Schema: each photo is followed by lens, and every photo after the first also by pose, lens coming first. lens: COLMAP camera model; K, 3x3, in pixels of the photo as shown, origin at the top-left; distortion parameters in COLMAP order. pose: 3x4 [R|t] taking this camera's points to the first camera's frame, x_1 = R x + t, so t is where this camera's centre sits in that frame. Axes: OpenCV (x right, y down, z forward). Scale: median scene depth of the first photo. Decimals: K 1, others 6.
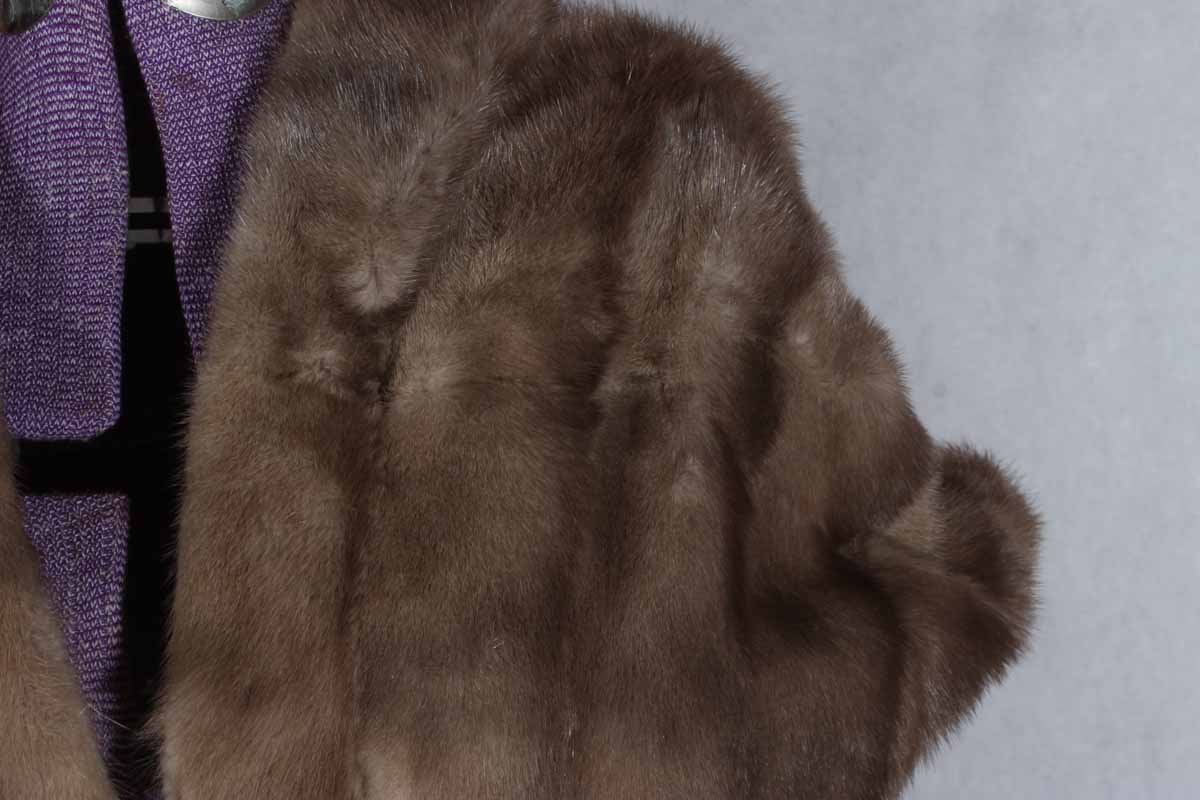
lens RADIAL K [[1467.0, 0, 603.0], [0, 1467.0, 400.0], [0, 0, 1]] dist [0.034023, 0.000000]
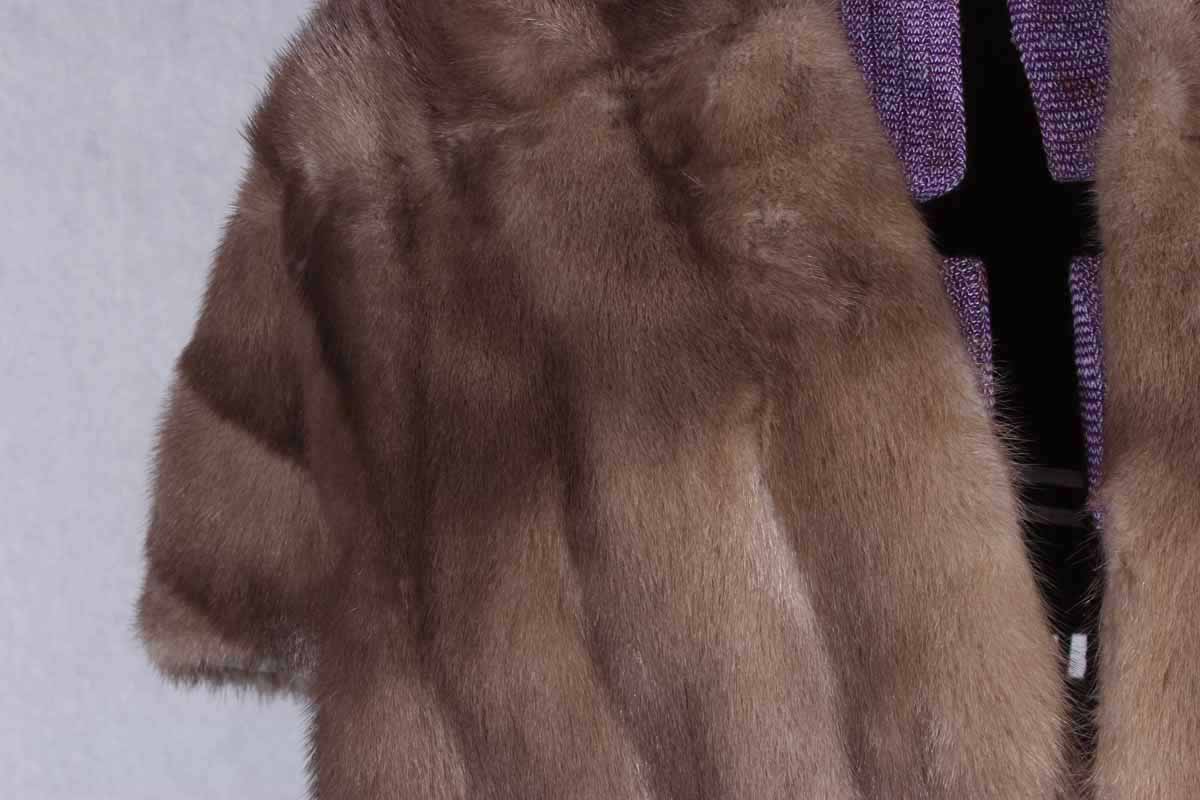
lens RADIAL K [[1540.0, 0, 640.8], [0, 1540.0, 369.1], [0, 0, 1]] dist [0.012831, 0.000000]
pose [[0.991674, 0.062945, 0.112341, -0.625366], [-0.062397, 0.998016, -0.008391, 0.149652], [-0.112646, 0.001312, 0.993634, 0.074224]]
